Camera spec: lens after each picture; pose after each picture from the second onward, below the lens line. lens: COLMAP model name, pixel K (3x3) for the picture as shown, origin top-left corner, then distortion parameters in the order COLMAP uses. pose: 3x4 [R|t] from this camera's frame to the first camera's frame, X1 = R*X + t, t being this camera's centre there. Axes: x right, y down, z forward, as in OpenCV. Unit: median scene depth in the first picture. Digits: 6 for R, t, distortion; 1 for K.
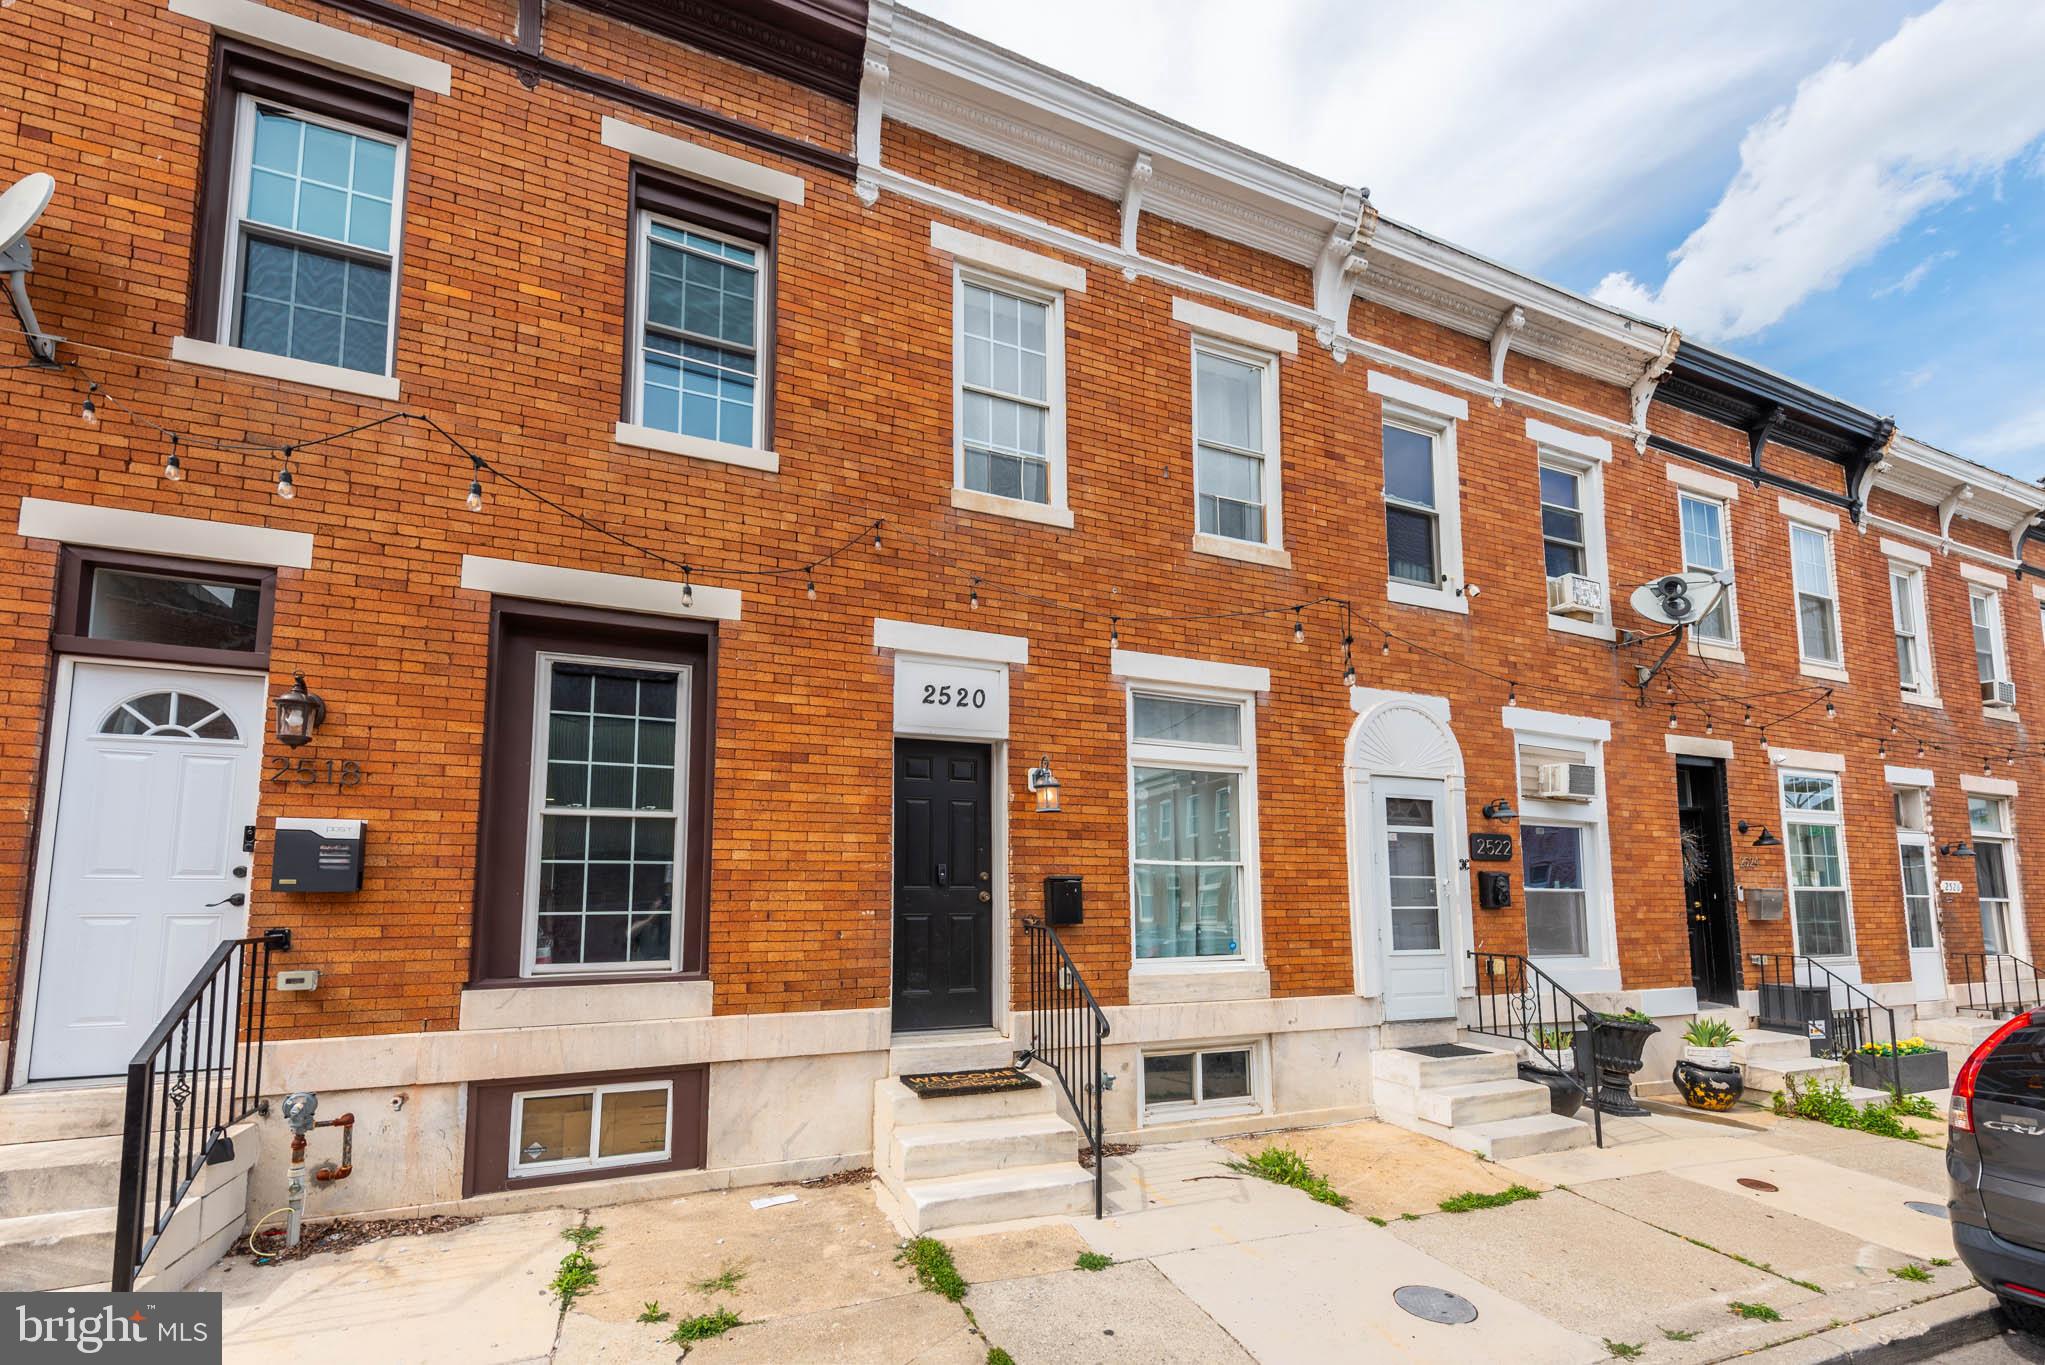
lens RADIAL K [[810.5, 0, 1023.1], [0, 810.5, 679.6], [0, 0, 1]] dist [0.016316, -0.004640]
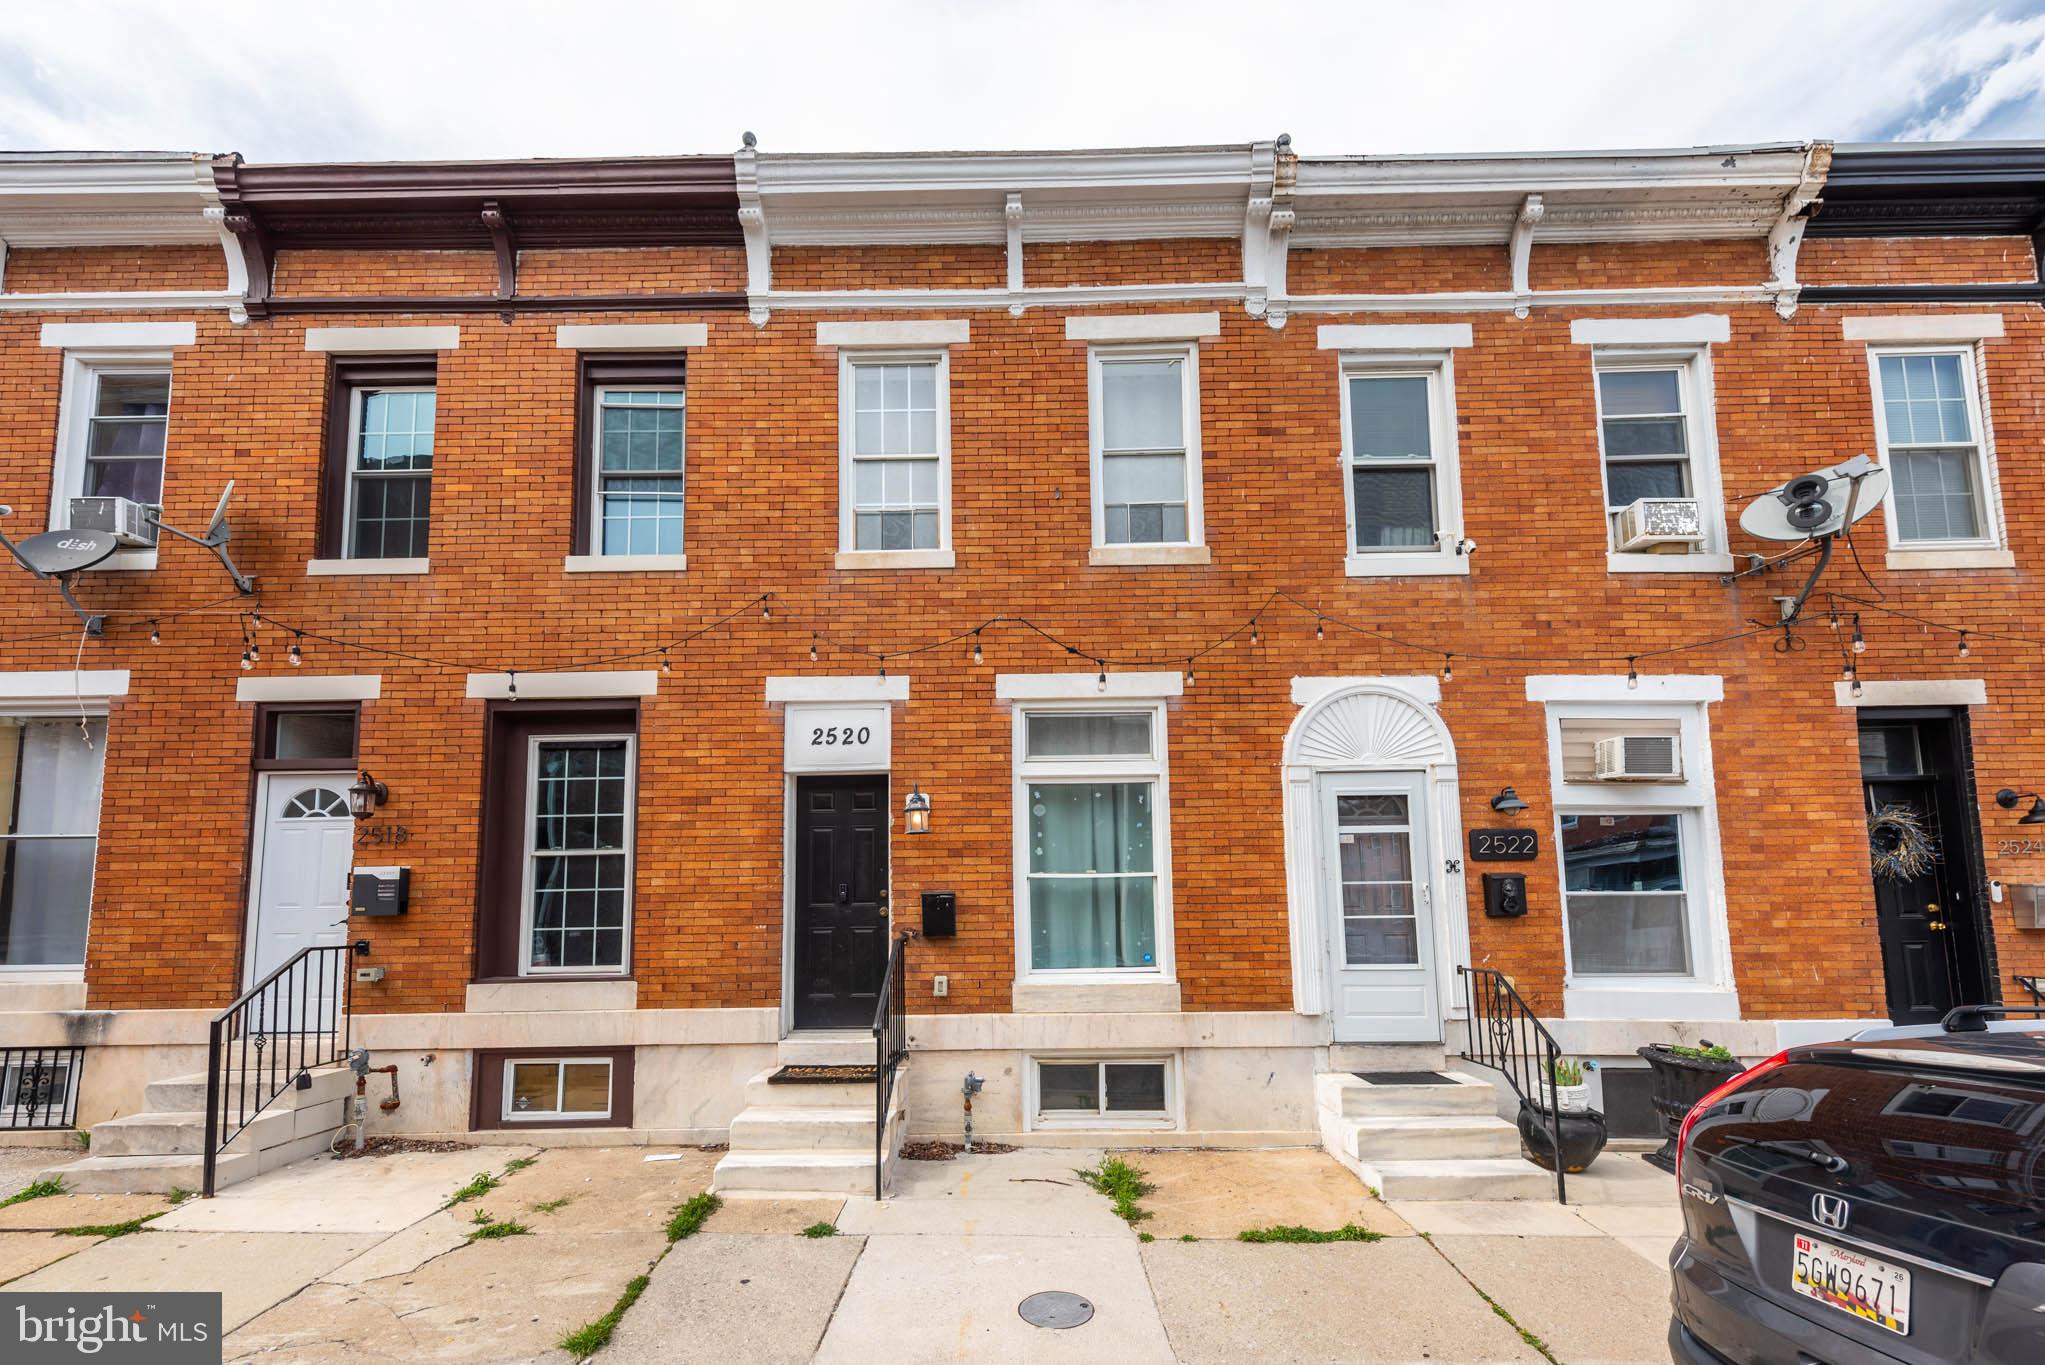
lens RADIAL K [[810.5, 0, 1027.0], [0, 810.5, 689.4], [0, 0, 1]] dist [0.016316, -0.004640]
pose [[0.923238, -0.113958, -0.366941, 0.538173], [0.112183, 0.993341, -0.026239, 0.013750], [0.367488, -0.016940, 0.929874, 0.035177]]
